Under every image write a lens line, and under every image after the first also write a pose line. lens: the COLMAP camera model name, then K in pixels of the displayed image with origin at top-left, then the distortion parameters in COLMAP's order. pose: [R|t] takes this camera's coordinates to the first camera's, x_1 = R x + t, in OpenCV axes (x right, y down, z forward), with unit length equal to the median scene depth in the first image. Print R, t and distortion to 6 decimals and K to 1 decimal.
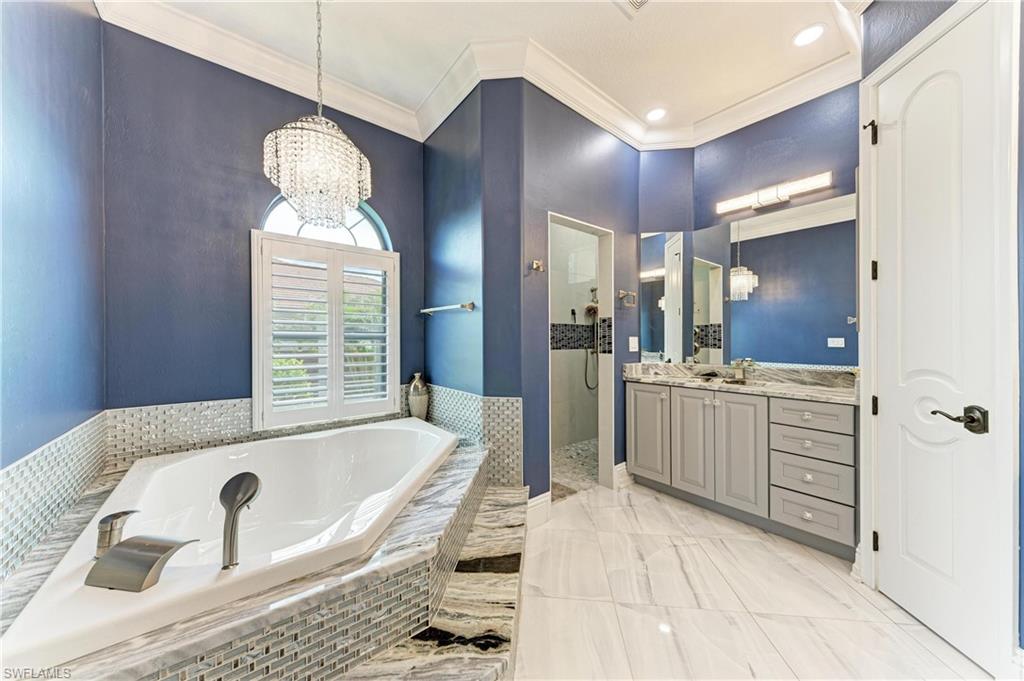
lens RADIAL K [[349.6, 0, 513.8], [0, 349.6, 339.0], [0, 0, 1]] dist [0.021592, -0.005967]
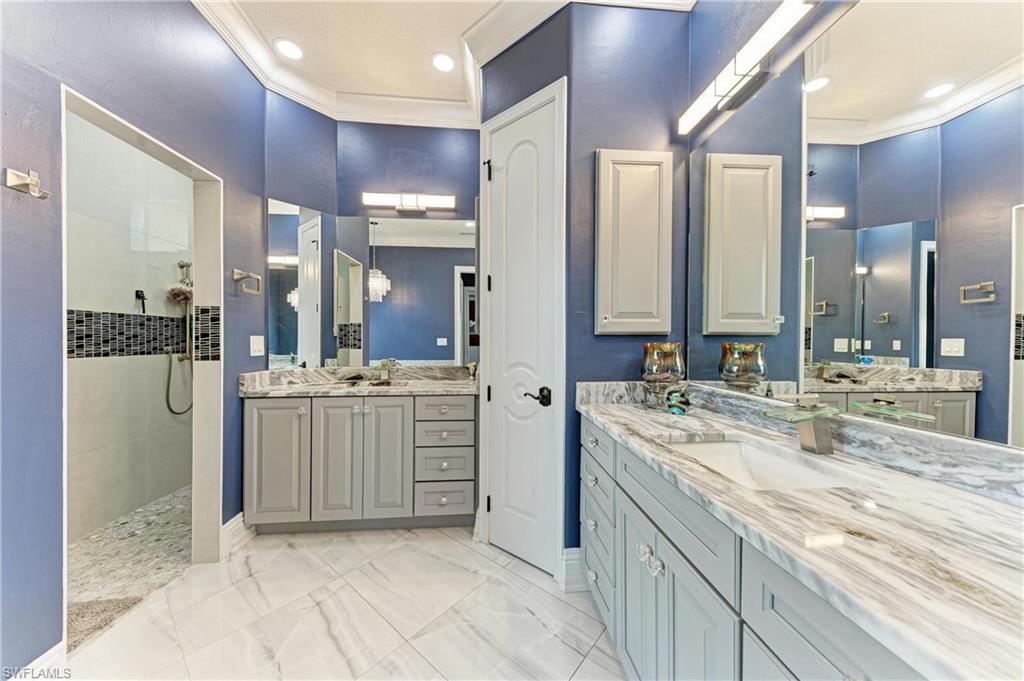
lens RADIAL K [[349.6, 0, 513.8], [0, 349.6, 339.0], [0, 0, 1]] dist [0.021592, -0.005967]
pose [[0.565853, 0.002400, 0.824502, 0.038727], [-0.002313, 0.999996, -0.001324, 0.000171], [-0.824503, -0.001158, 0.565857, 0.146814]]
